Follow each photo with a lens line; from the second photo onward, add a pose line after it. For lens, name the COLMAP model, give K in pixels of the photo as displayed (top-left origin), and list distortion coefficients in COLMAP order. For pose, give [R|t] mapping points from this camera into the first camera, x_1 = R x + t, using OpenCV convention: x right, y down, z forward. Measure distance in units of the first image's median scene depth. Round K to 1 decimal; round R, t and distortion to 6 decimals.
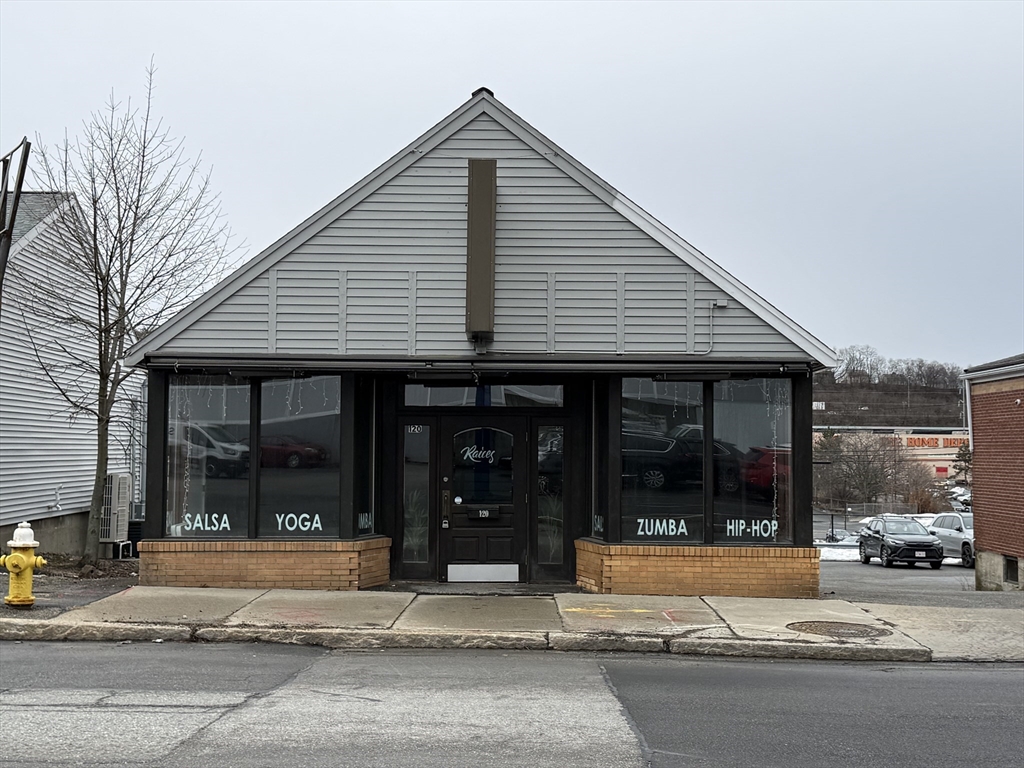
lens RADIAL K [[1394.2, 0, 511.0], [0, 1394.2, 387.3], [0, 0, 1]] dist [0.129286, 0.000000]
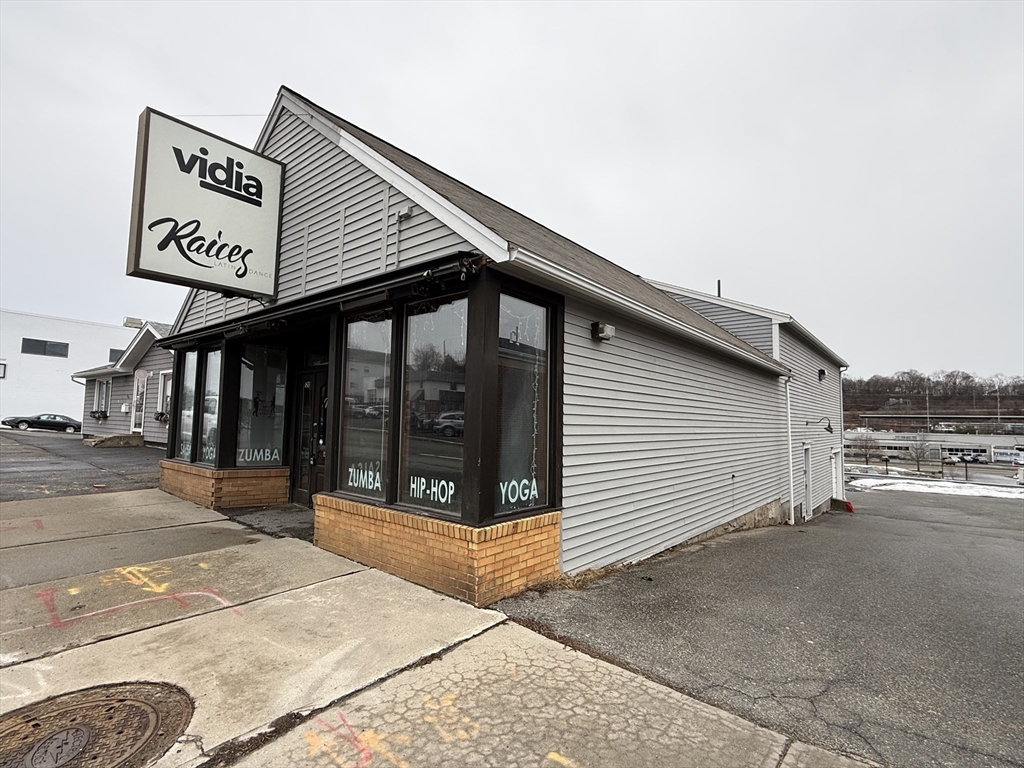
lens RADIAL K [[492.9, 0, 512.8], [0, 492.9, 386.8], [0, 0, 1]] dist [-0.002289, 0.000507]
pose [[0.767075, -0.037403, -0.640467, 0.382120], [0.016370, 0.999115, -0.038742, 0.055414], [0.641349, 0.019233, 0.767008, 0.820644]]
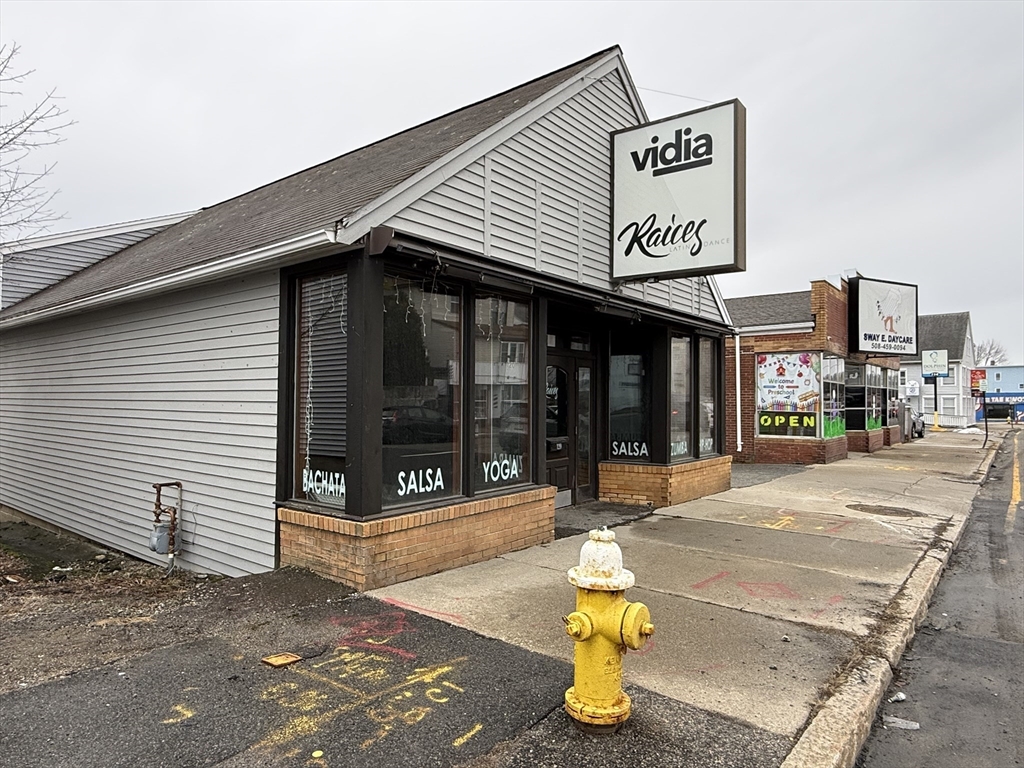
lens RADIAL K [[622.9, 0, 512.4], [0, 622.9, 386.0], [0, 0, 1]] dist [-0.003319, -0.000077]
pose [[0.628315, 0.013605, 0.777840, -0.436339], [-0.039138, 0.999134, 0.014139, 0.040769], [-0.776974, -0.039327, 0.628304, 0.763905]]
